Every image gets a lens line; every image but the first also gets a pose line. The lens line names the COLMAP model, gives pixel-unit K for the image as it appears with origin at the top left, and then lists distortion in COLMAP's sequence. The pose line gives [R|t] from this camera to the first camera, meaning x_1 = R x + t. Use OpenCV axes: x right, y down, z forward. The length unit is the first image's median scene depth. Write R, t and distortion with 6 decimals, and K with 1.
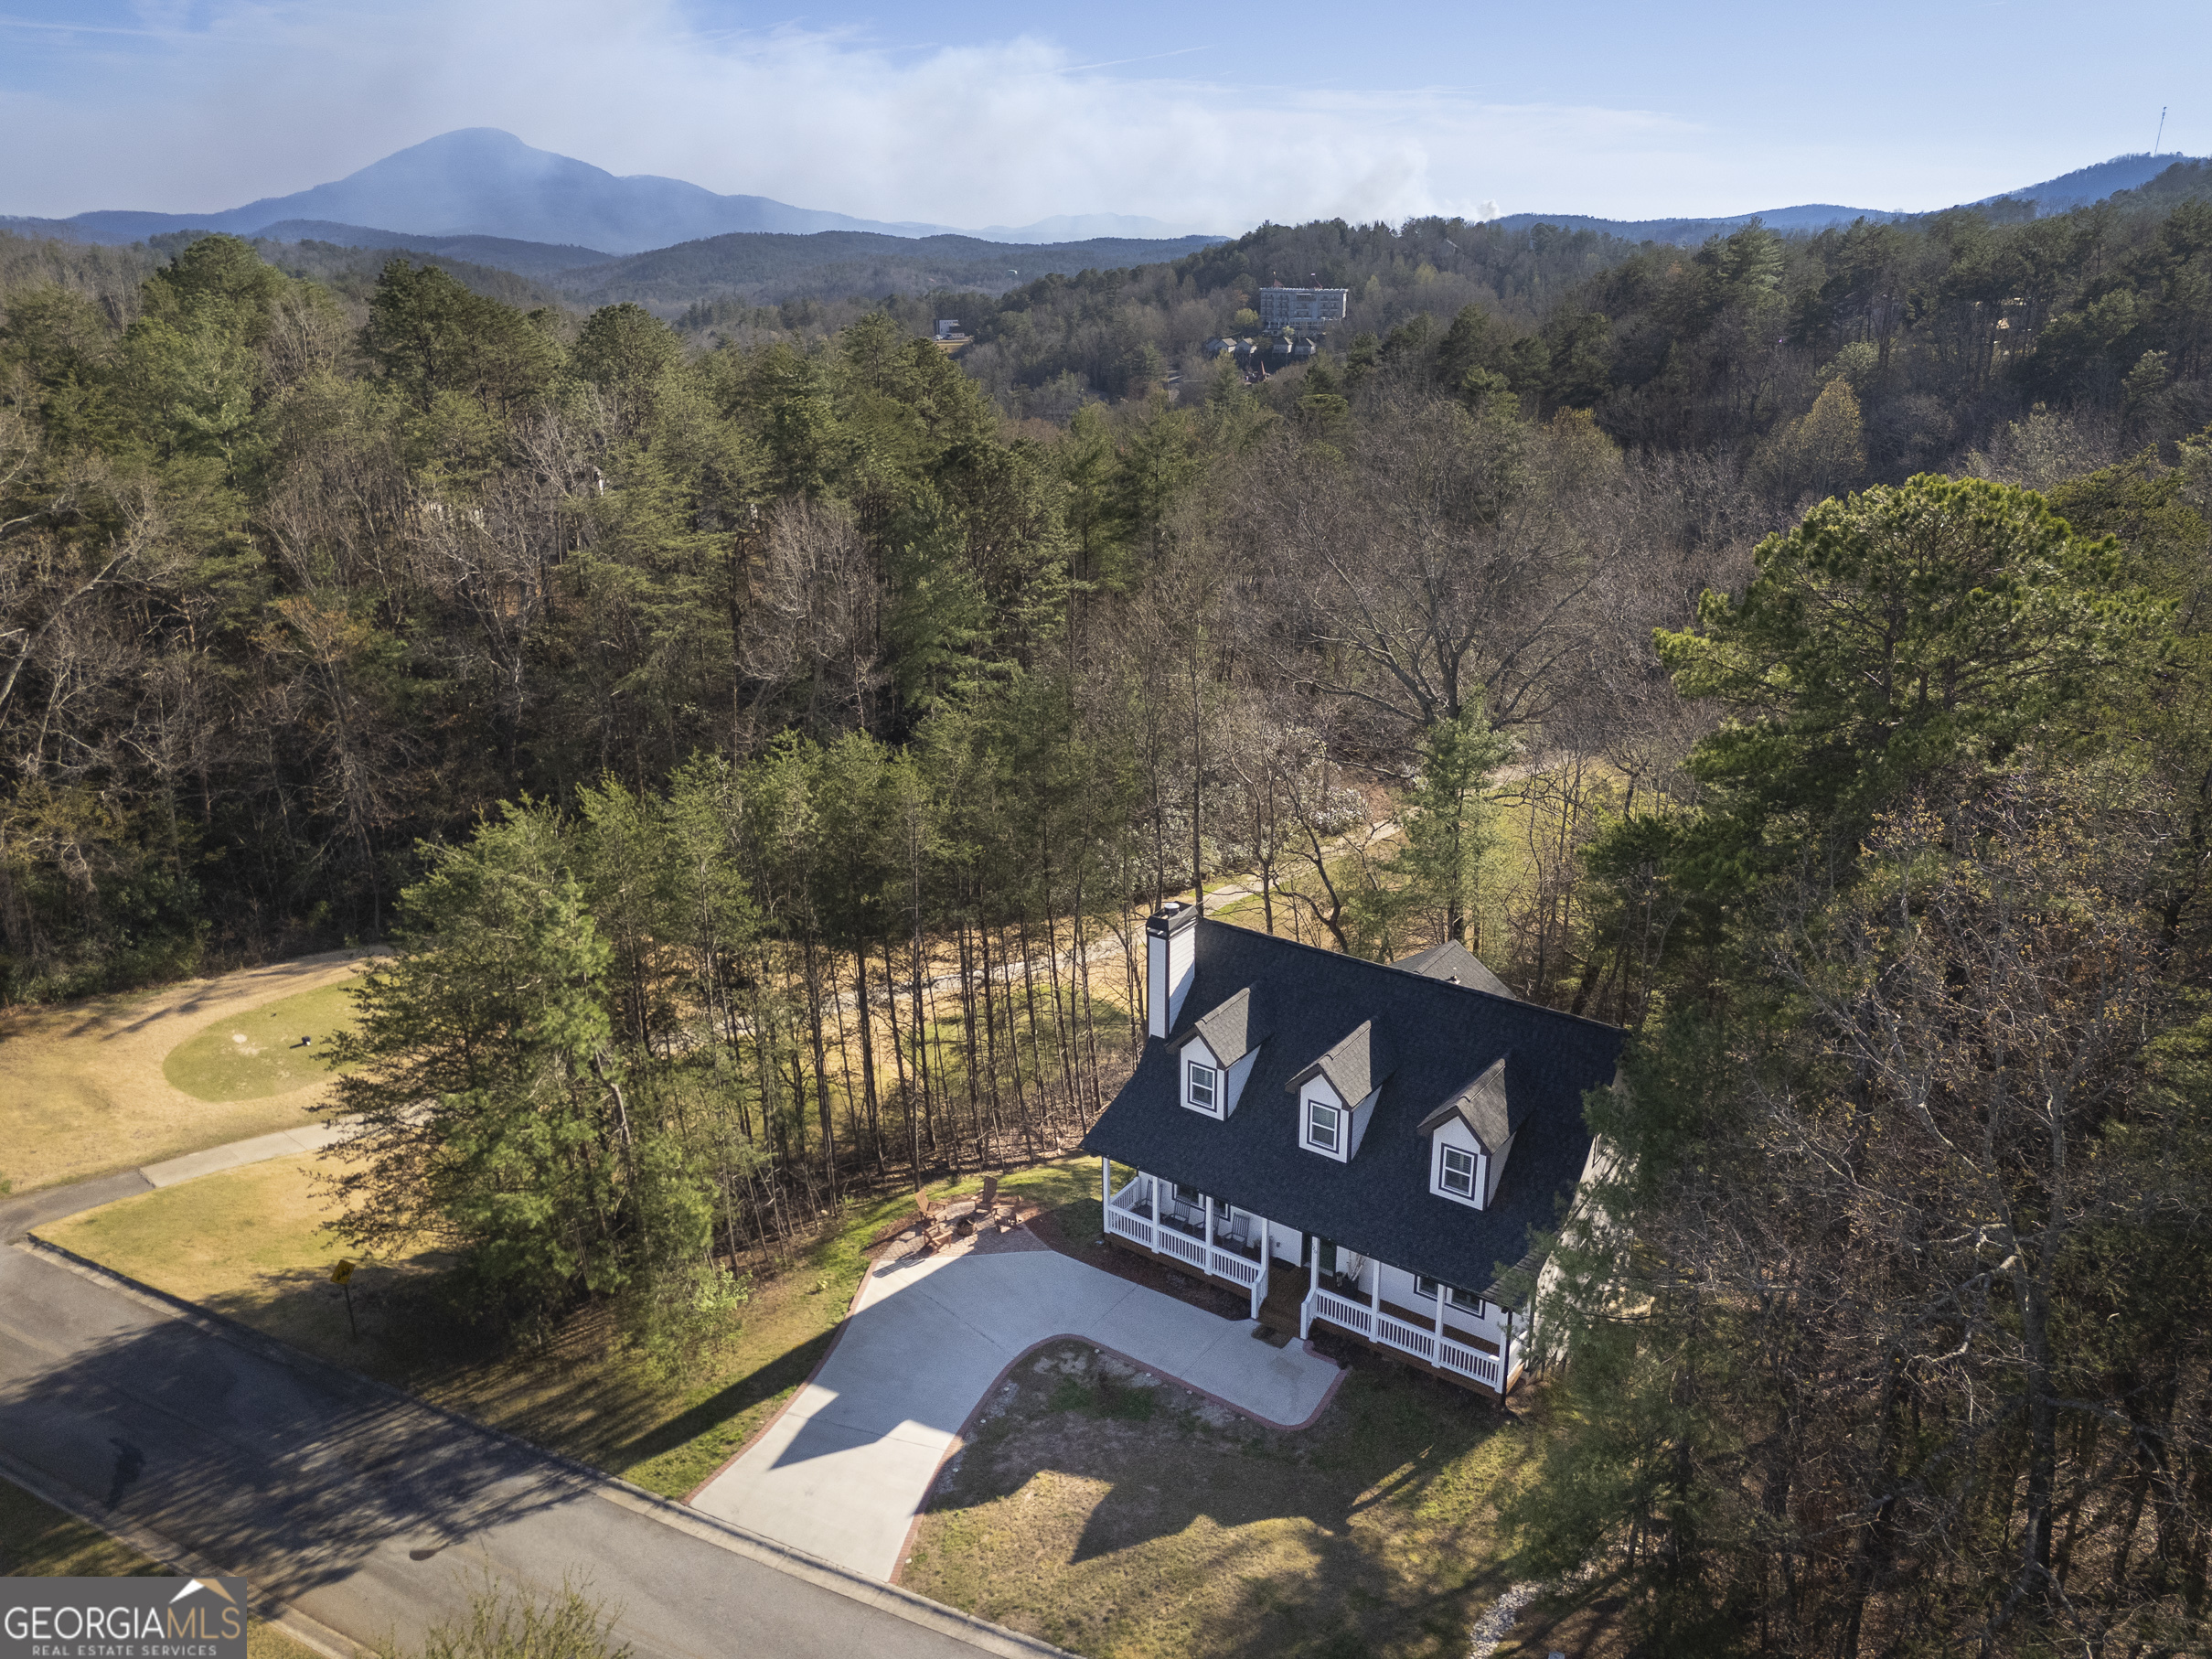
lens RADIAL K [[1634.0, 0, 1073.7], [0, 1634.0, 826.3], [0, 0, 1]] dist [0.074730, -0.001518]
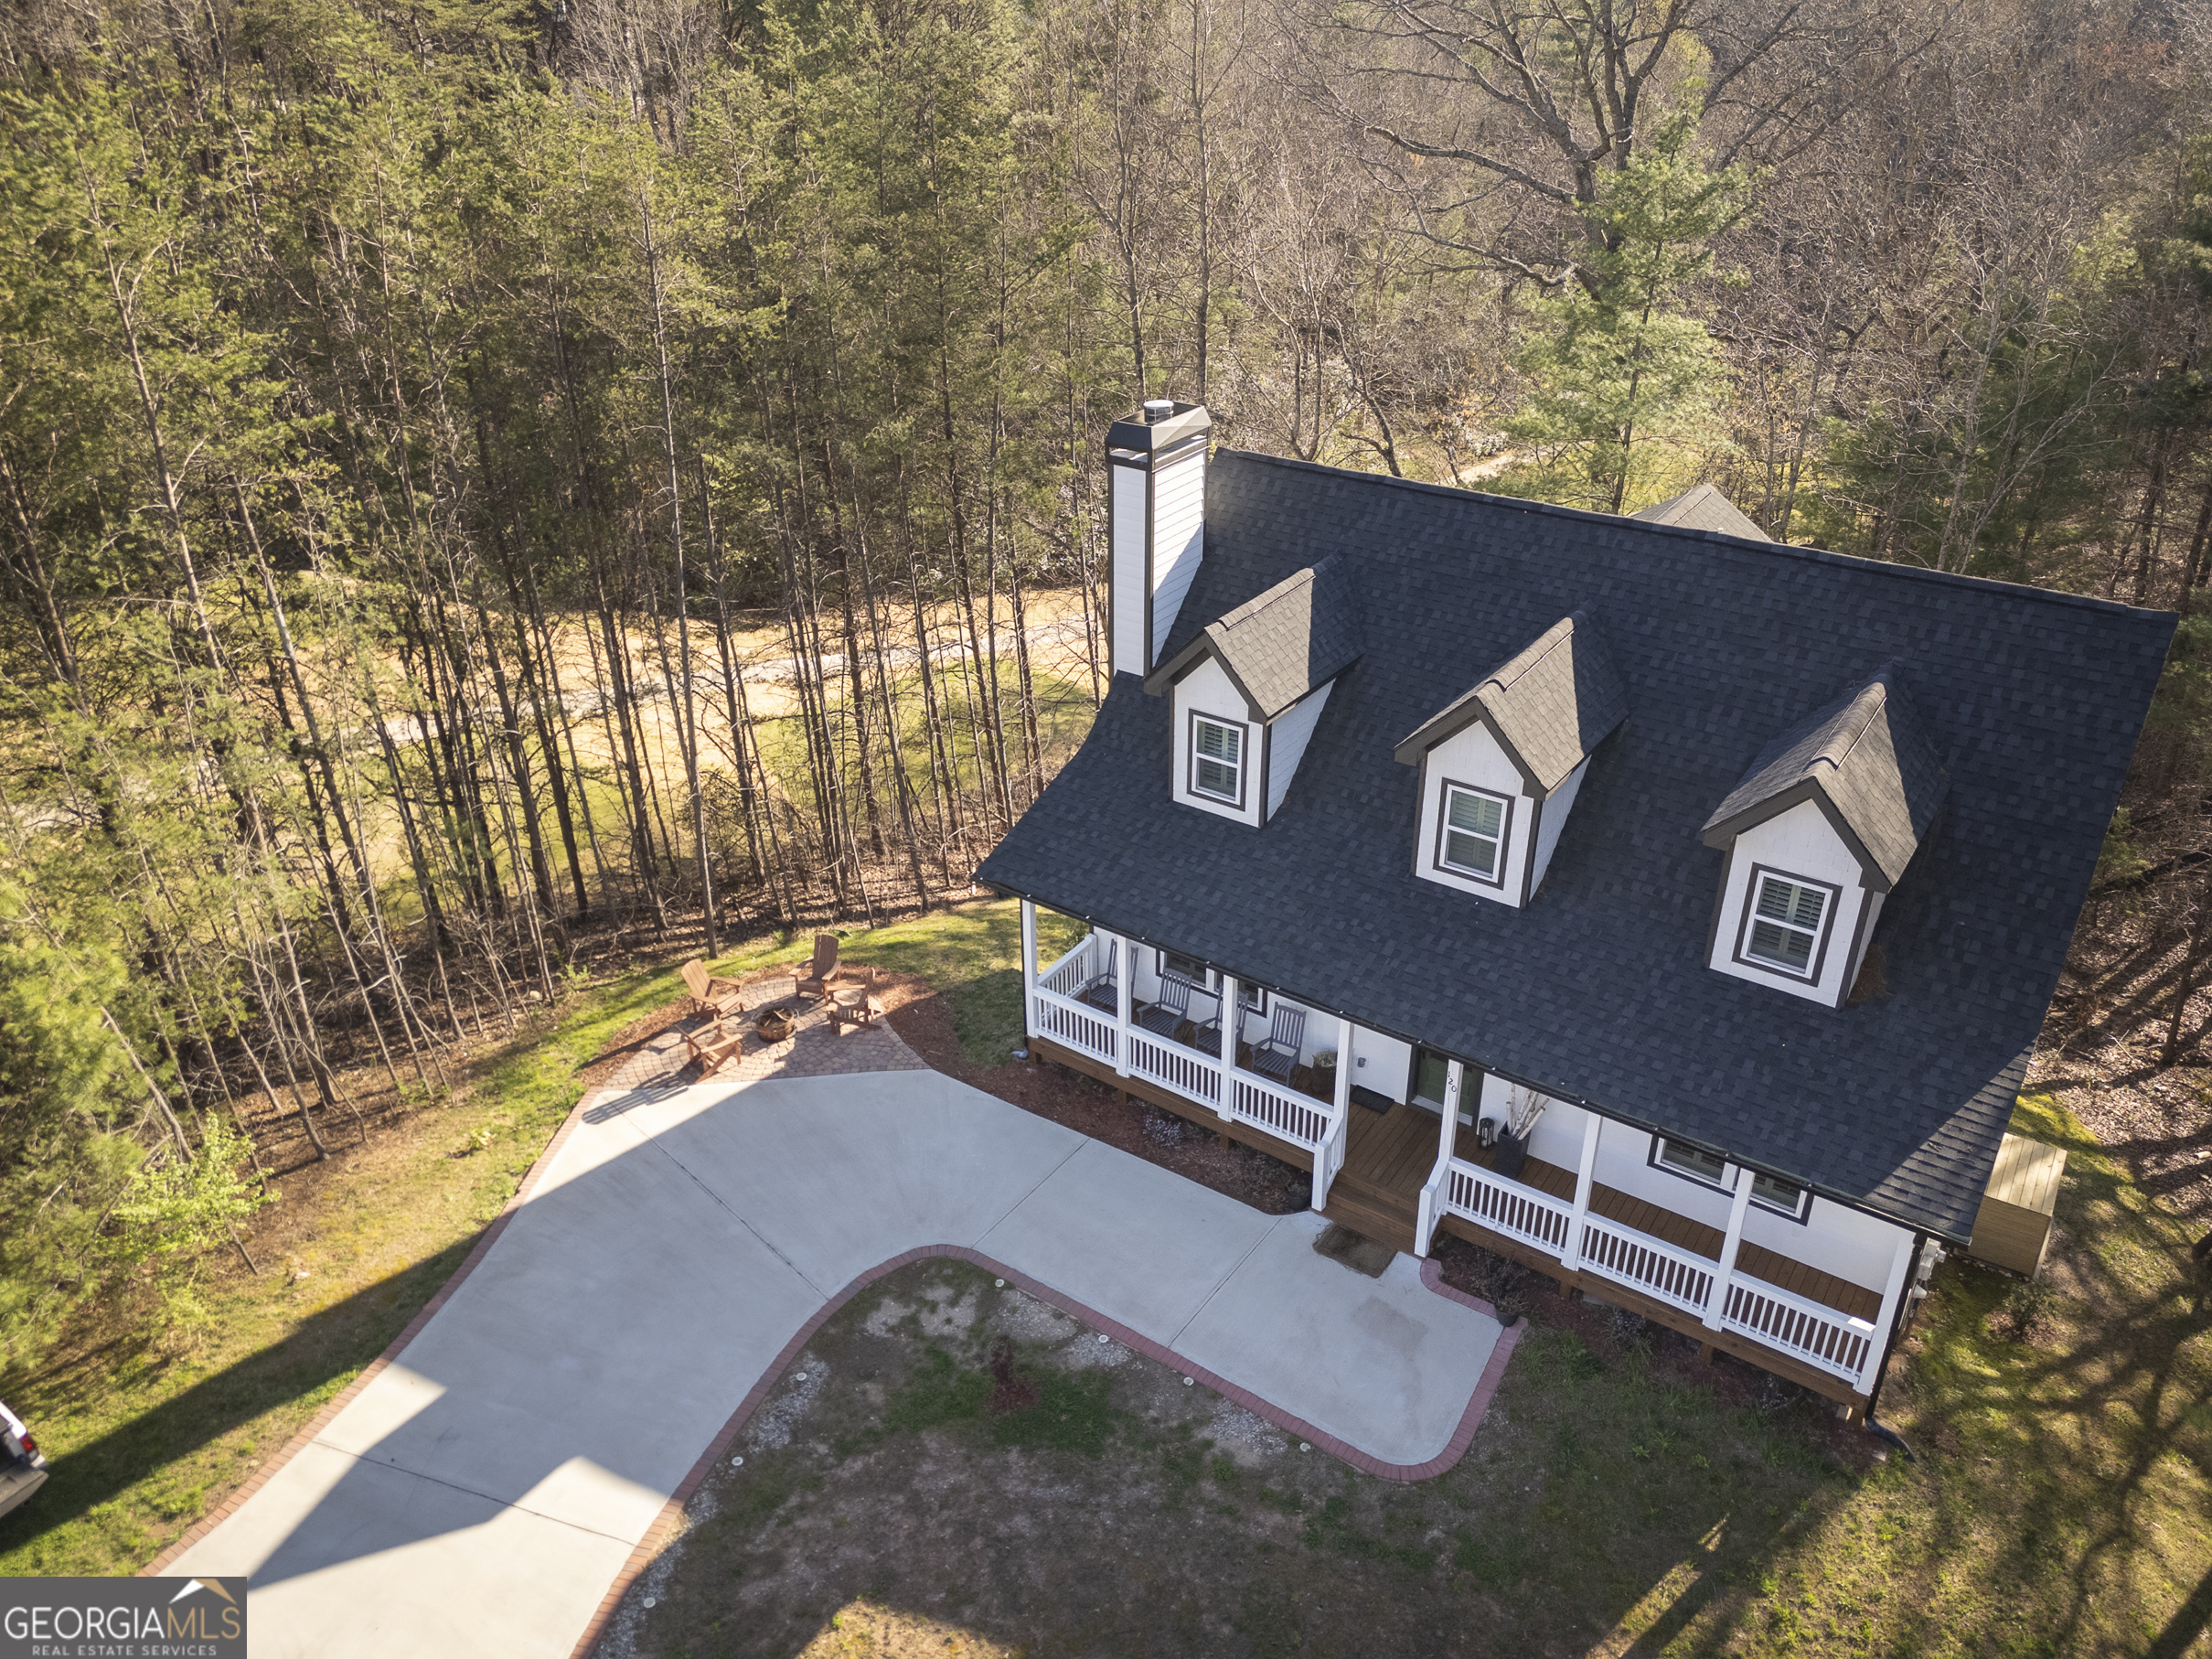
lens RADIAL K [[1634.0, 0, 1073.7], [0, 1634.0, 826.3], [0, 0, 1]] dist [0.074730, -0.001518]
pose [[0.999976, -0.002293, 0.006499, 0.031653], [0.001271, 0.988204, 0.153137, 0.103995], [-0.006774, -0.153125, 0.988184, 0.510892]]
